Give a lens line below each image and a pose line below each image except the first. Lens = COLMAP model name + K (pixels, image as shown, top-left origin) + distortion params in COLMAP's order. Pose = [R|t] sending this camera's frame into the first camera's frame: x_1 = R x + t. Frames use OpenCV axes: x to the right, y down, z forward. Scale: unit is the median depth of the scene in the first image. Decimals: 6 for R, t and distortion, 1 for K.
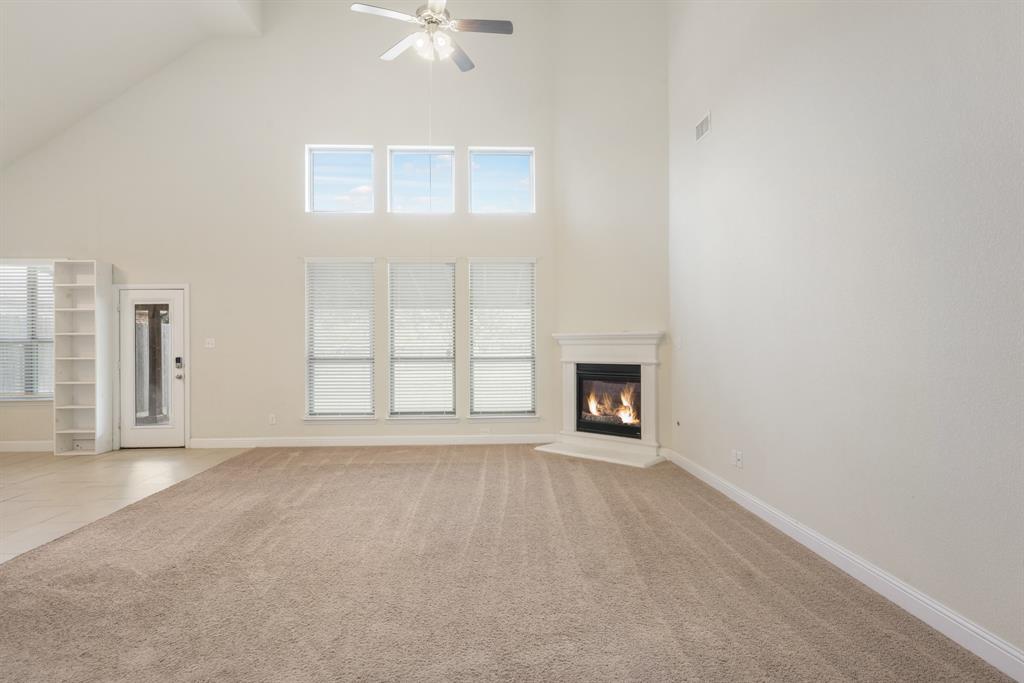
lens RADIAL K [[512.6, 0, 523.1], [0, 512.6, 338.9], [0, 0, 1]] dist [-0.003999, -0.001487]
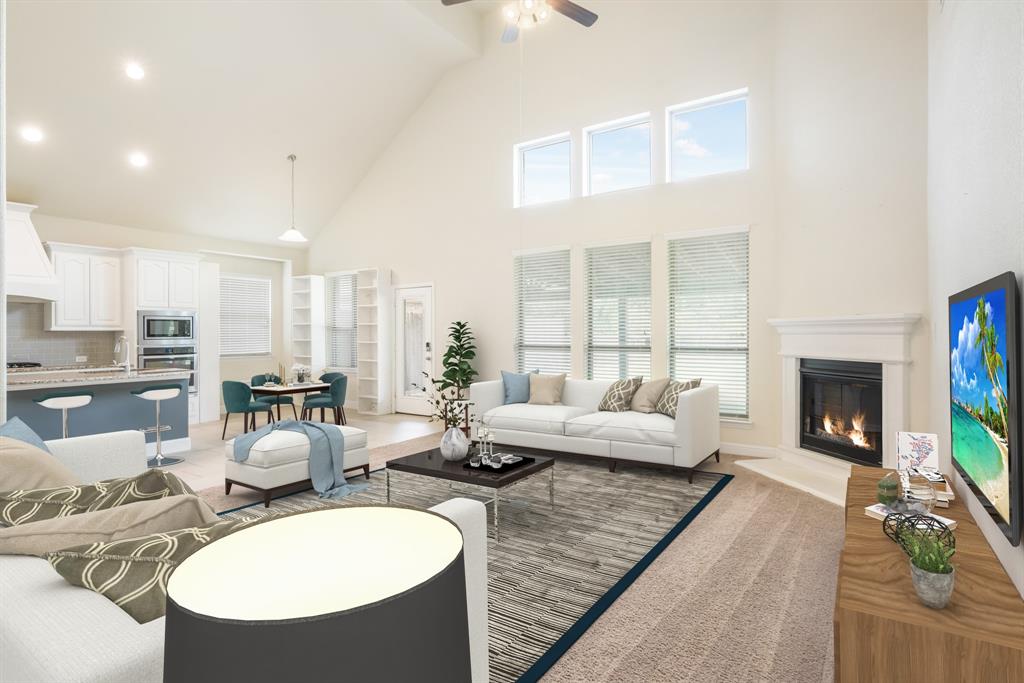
lens RADIAL K [[512.6, 0, 511.3], [0, 512.6, 328.6], [0, 0, 1]] dist [-0.003999, -0.001487]
pose [[0.799691, -0.001448, -0.600410, 0.221272], [0.002166, 0.999998, 0.000473, 0.002858], [0.600408, -0.001679, 0.799692, 0.145984]]
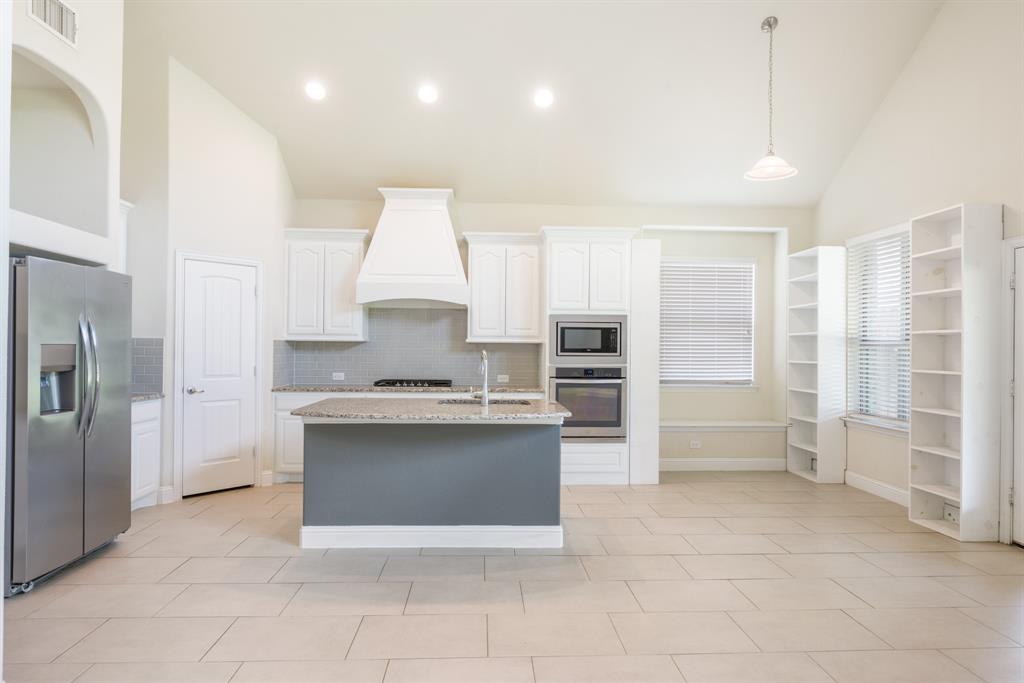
lens RADIAL K [[585.5, 0, 511.7], [0, 585.5, 347.9], [0, 0, 1]] dist [0.001620, 0.003832]
pose [[0.003831, 0.006610, -0.999971, -0.173655], [-0.005662, 0.999962, 0.006589, 0.007702], [0.999977, 0.005636, 0.003869, 0.474219]]
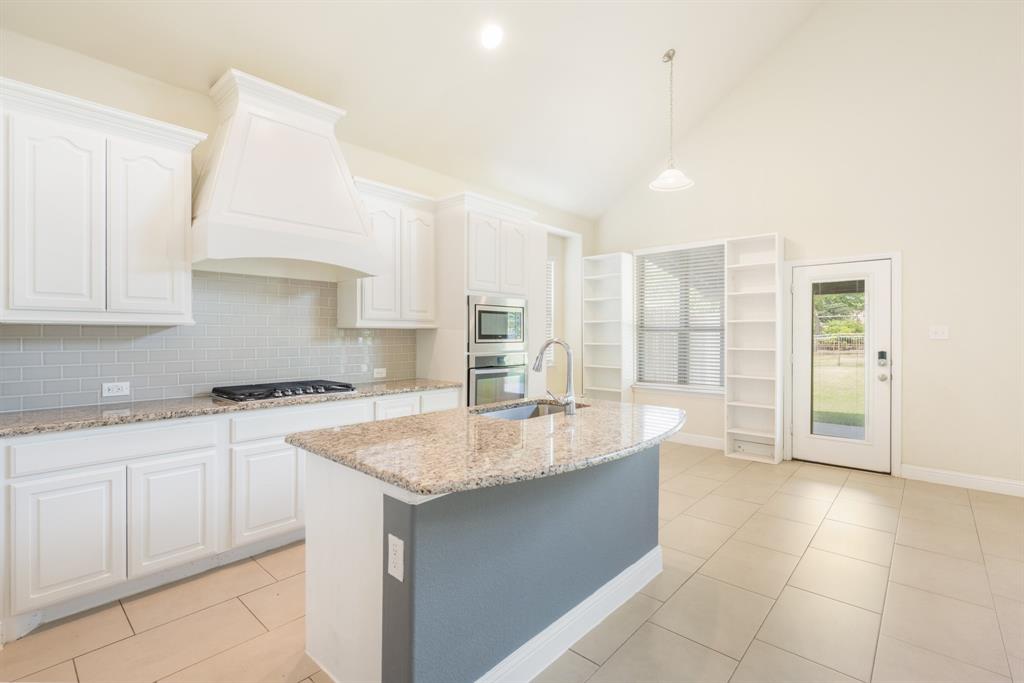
lens RADIAL K [[465.2, 0, 503.3], [0, 465.2, 336.6], [0, 0, 1]] dist [-0.000452, -0.000052]
pose [[0.708388, 0.011855, -0.705724, -0.597570], [-0.004244, 0.999912, 0.012537, 0.008611], [0.705810, -0.005886, 0.708376, 0.139749]]
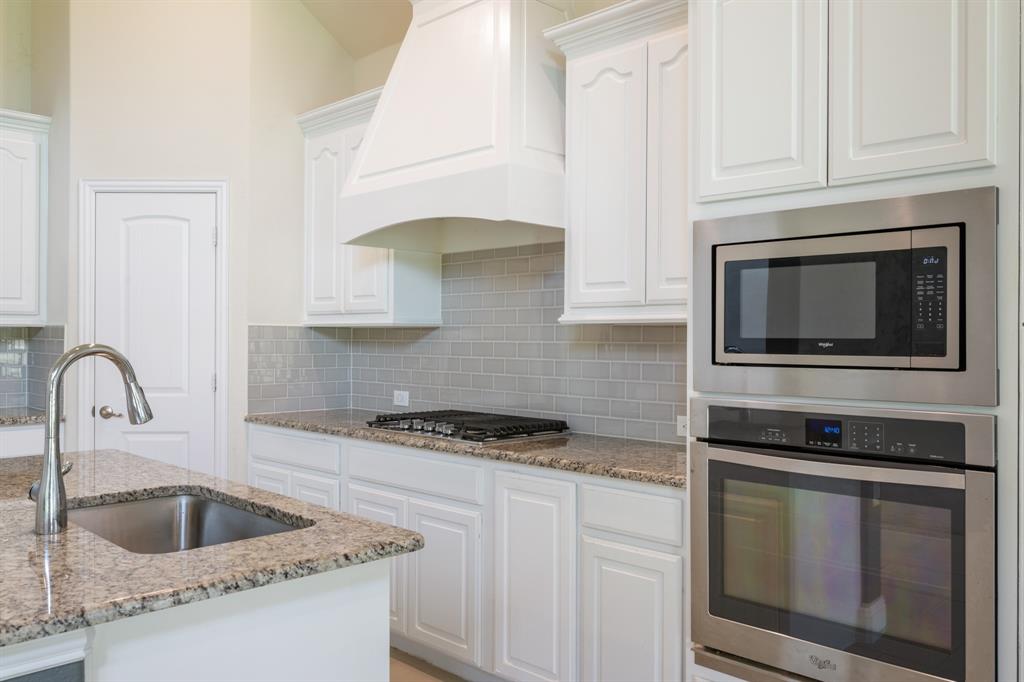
lens RADIAL K [[810.8, 0, 513.6], [0, 810.8, 340.2], [0, 0, 1]] dist [-0.014226, -0.003887]
pose [[-0.723793, 0.004962, -0.689999, -0.753595], [0.002729, 0.999987, 0.004330, 0.012879], [0.690012, 0.001251, -0.723797, 0.736289]]
